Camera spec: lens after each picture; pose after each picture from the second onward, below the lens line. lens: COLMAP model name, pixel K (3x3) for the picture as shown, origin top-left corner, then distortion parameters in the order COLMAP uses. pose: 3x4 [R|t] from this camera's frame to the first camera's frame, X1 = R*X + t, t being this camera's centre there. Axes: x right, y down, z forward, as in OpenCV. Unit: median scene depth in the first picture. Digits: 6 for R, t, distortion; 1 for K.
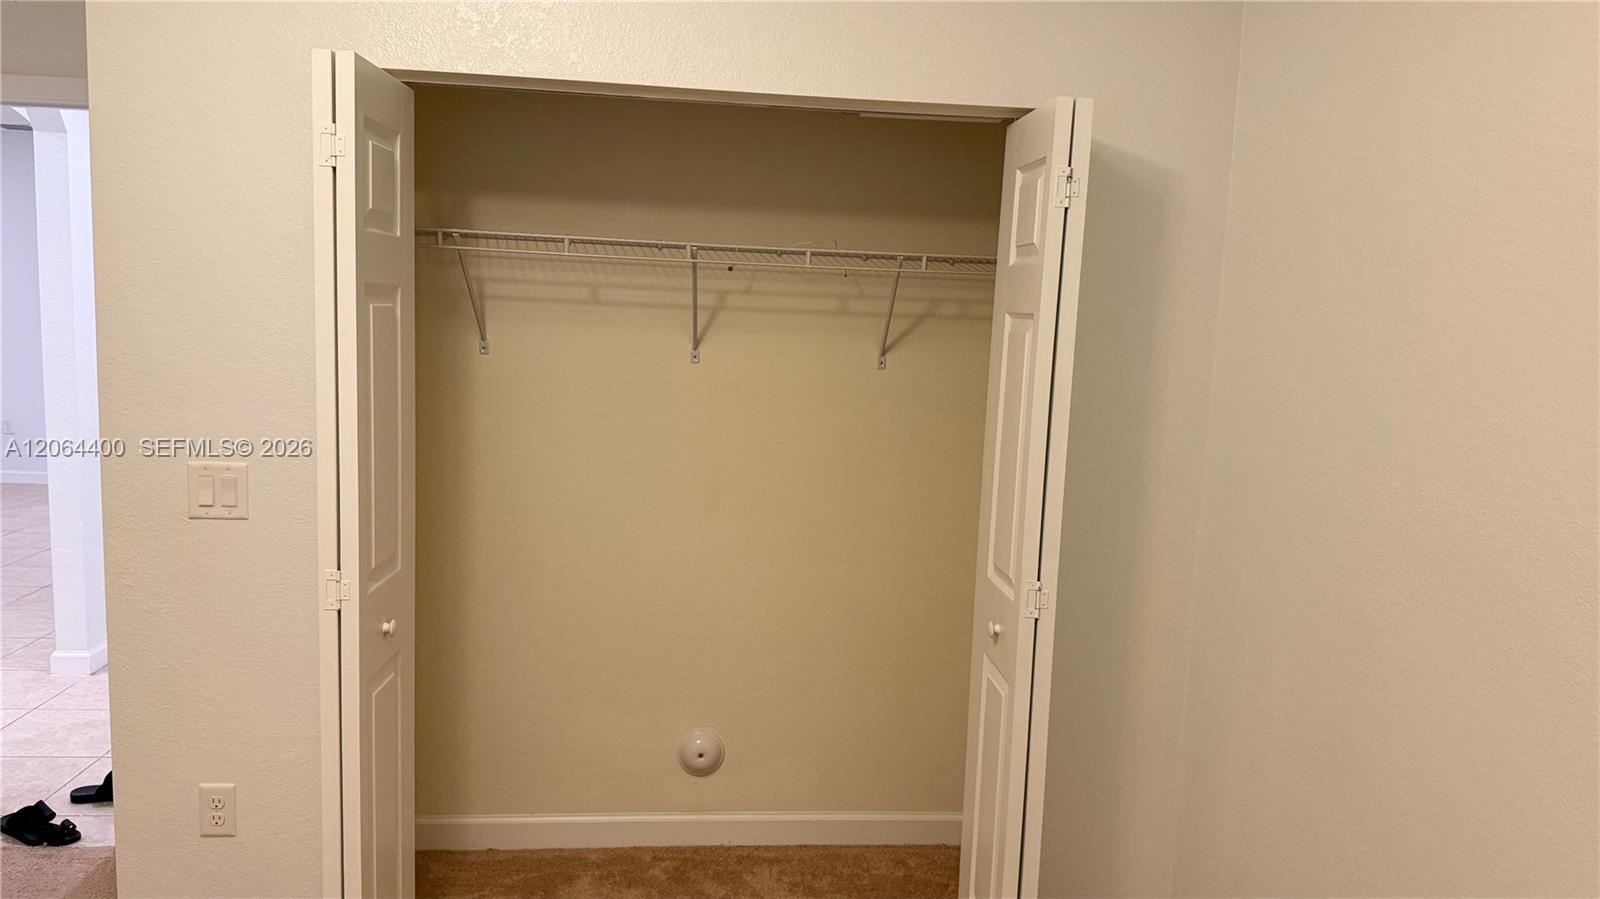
lens RADIAL K [[1064.5, 0, 802.9], [0, 1064.5, 432.0], [0, 0, 1]] dist [0.053254, -0.000502]
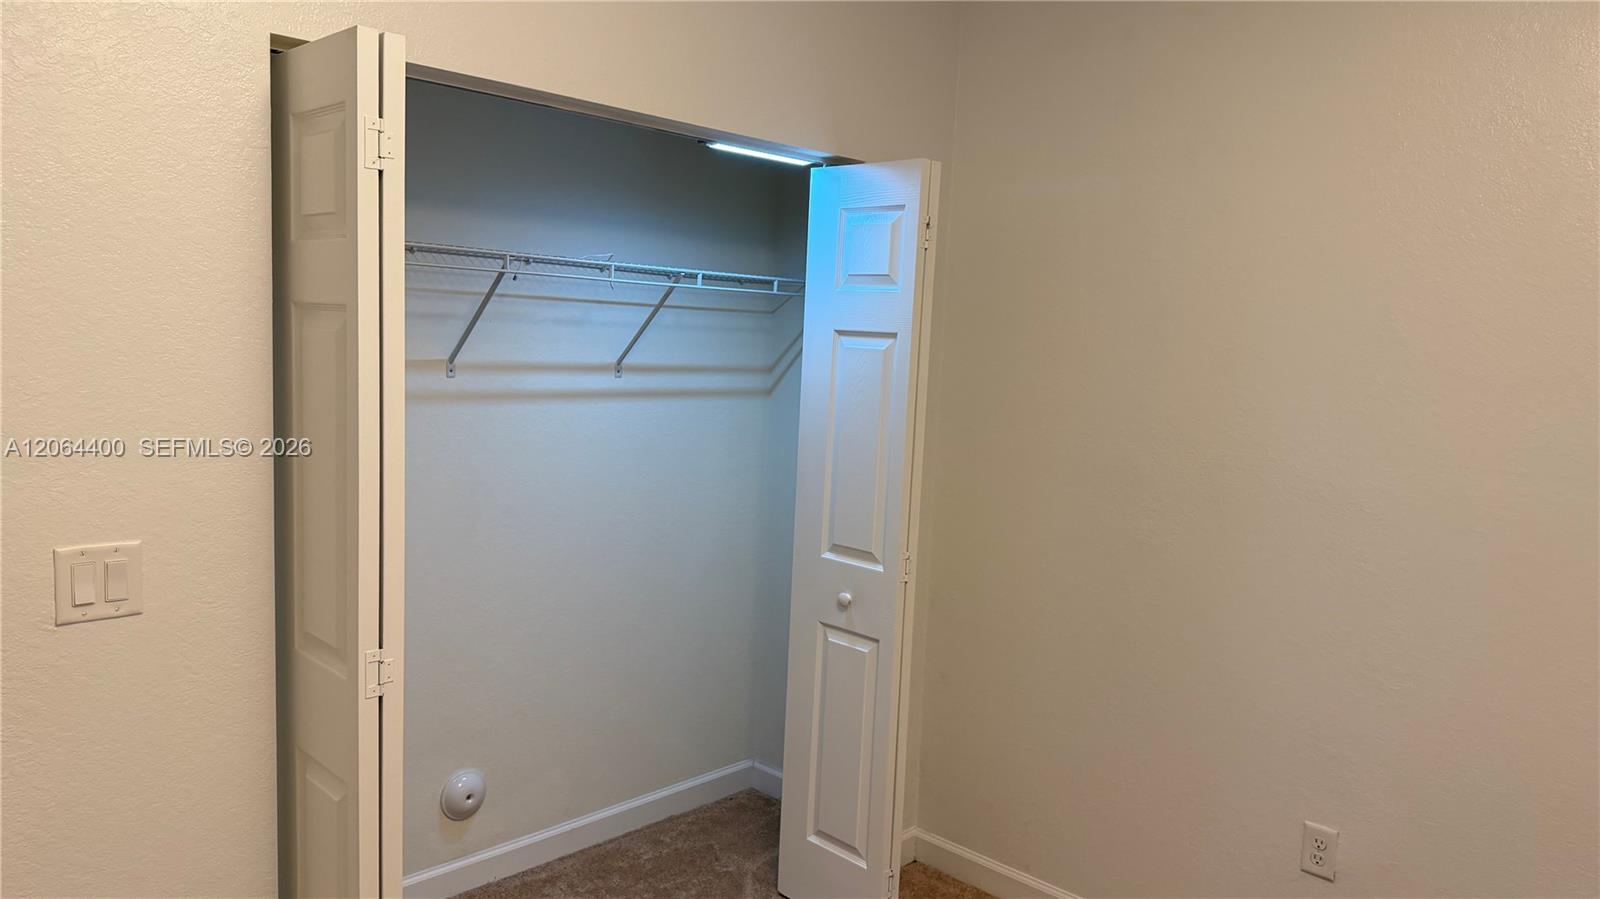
lens RADIAL K [[1064.5, 0, 802.9], [0, 1064.5, 432.0], [0, 0, 1]] dist [0.053254, -0.000502]
pose [[0.767010, -0.061858, 0.638647, -0.589176], [0.049362, 0.998081, 0.037389, -0.046655], [-0.639734, 0.002847, 0.768591, 0.118951]]
